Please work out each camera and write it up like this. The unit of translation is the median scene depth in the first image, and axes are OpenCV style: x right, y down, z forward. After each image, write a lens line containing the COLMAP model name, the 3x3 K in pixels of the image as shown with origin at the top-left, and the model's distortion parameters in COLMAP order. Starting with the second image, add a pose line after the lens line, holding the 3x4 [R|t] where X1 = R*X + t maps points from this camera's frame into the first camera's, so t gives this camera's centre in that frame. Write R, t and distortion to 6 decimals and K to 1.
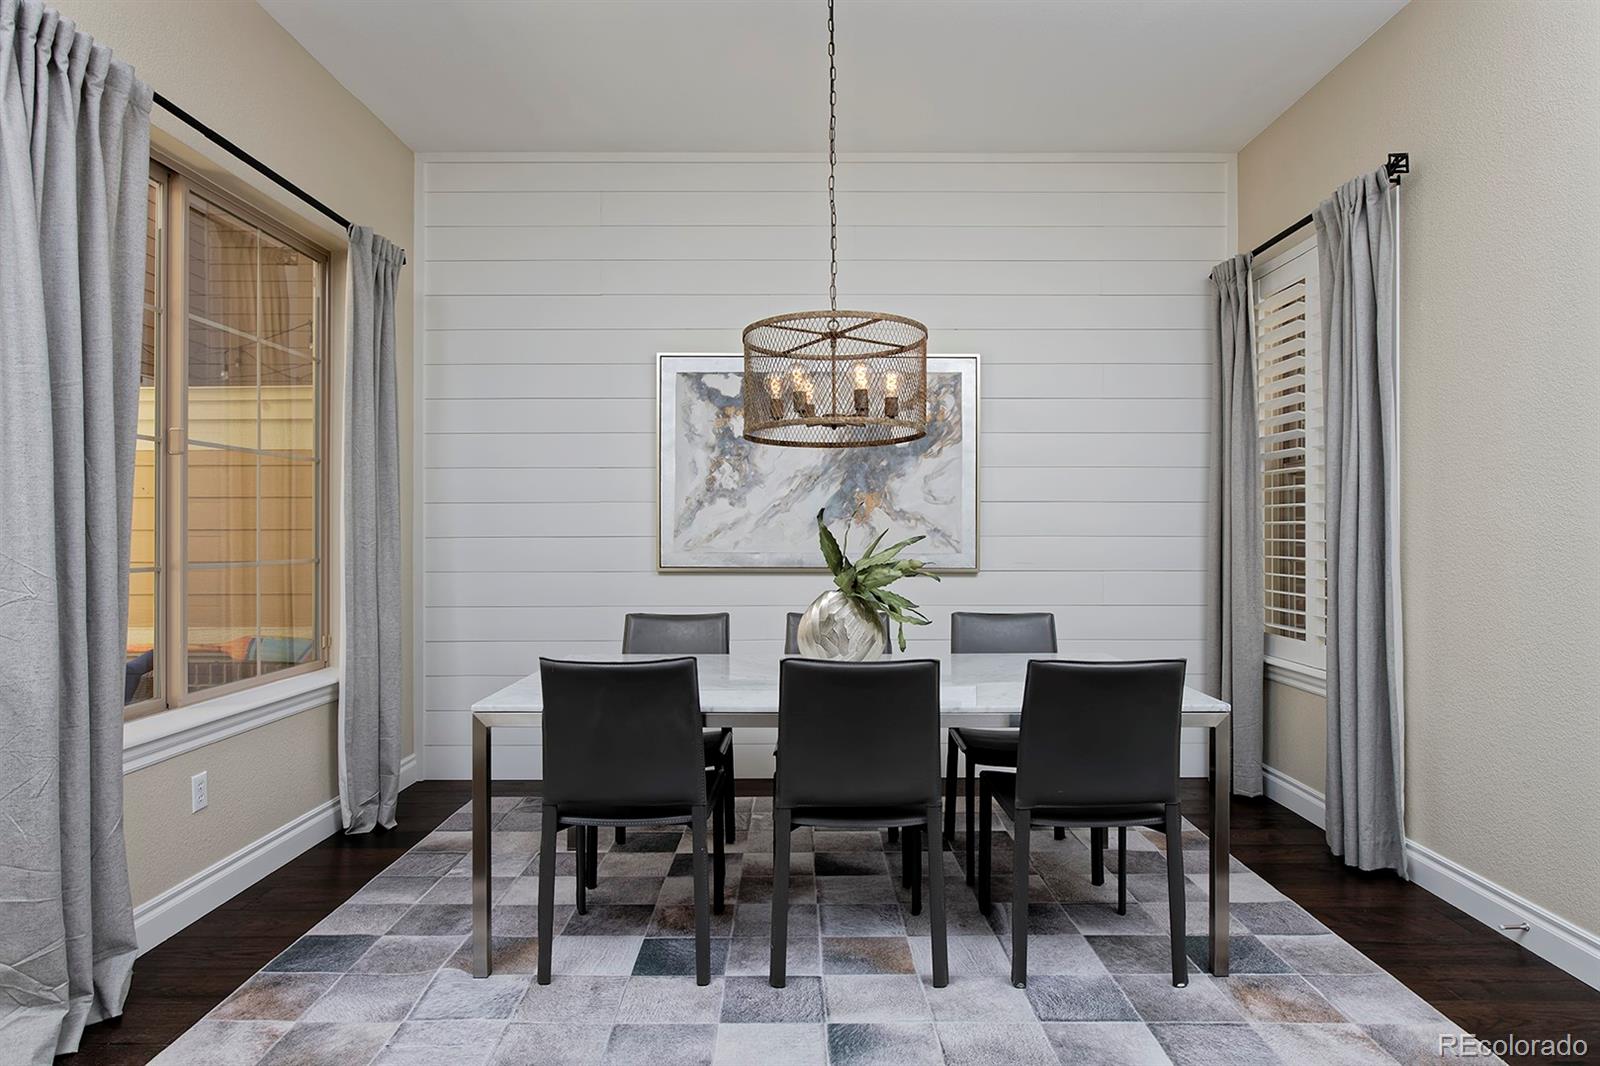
lens RADIAL K [[885.9, 0, 802.9], [0, 885.9, 537.1], [0, 0, 1]] dist [-0.016030, 0.008572]
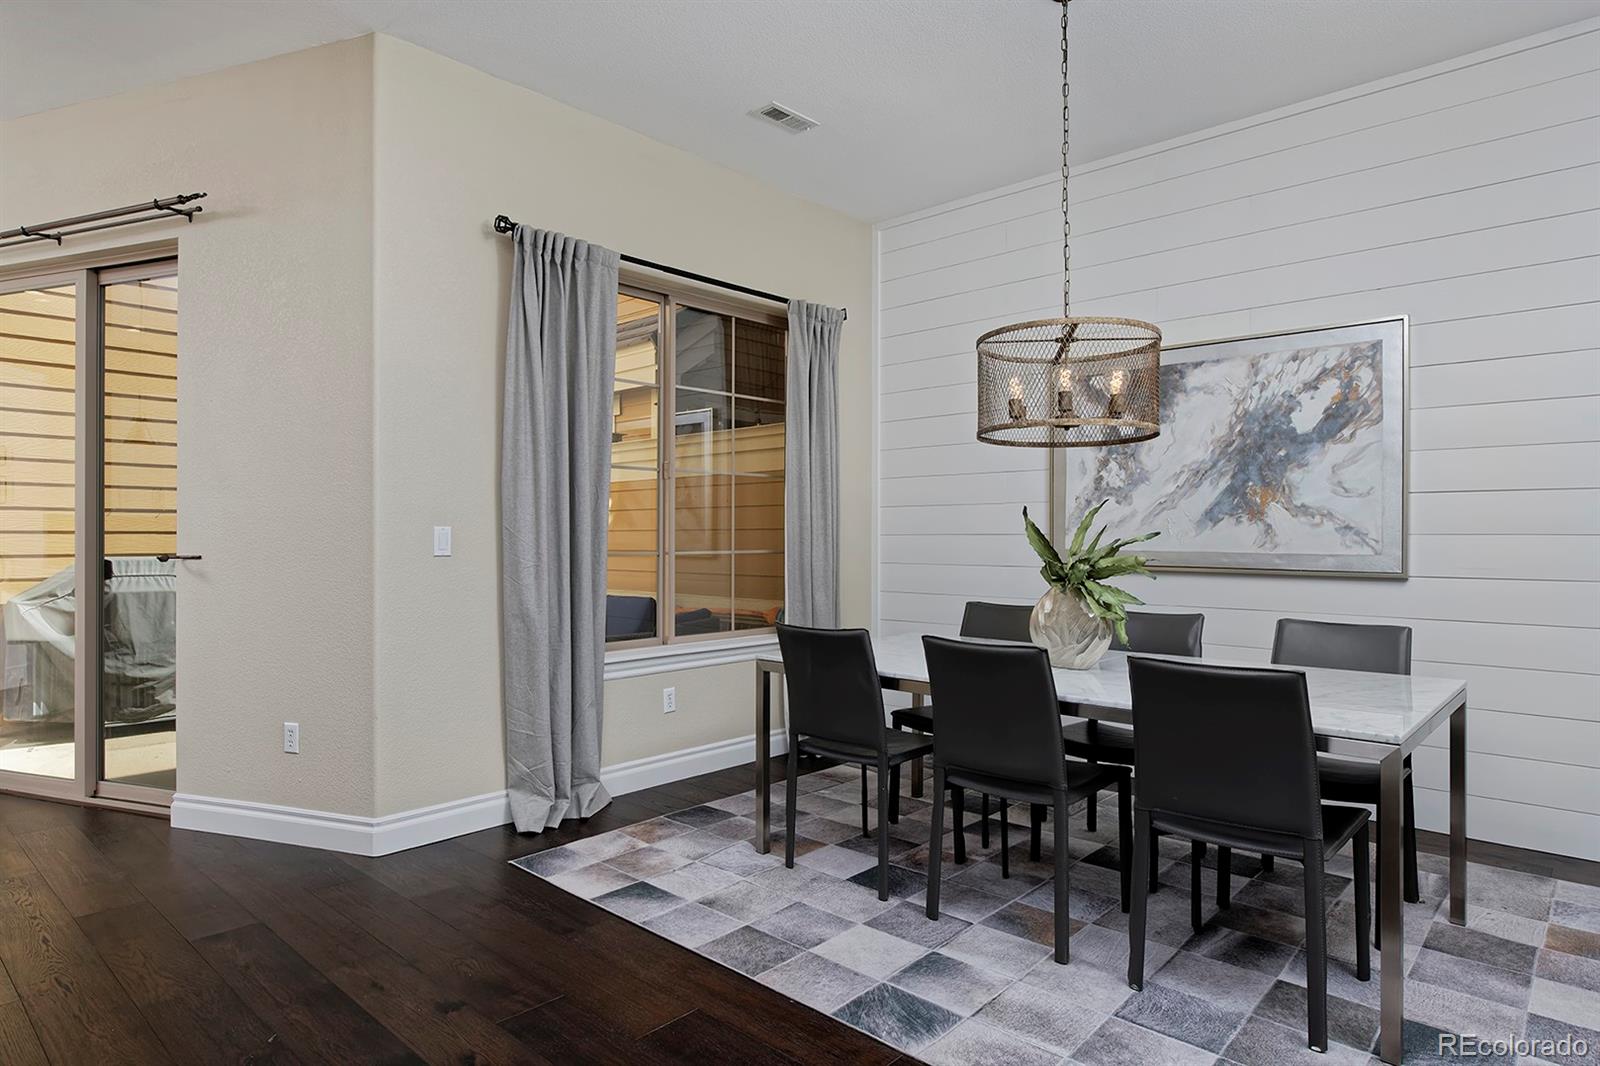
lens RADIAL K [[918.0, 0, 834.4], [0, 918.0, 538.8], [0, 0, 1]] dist [-0.001891, -0.003791]
pose [[0.745800, 0.005511, -0.666147, 0.476833], [-0.005179, 0.999984, 0.002474, 0.004409], [0.666149, 0.001605, 0.745817, 0.007630]]
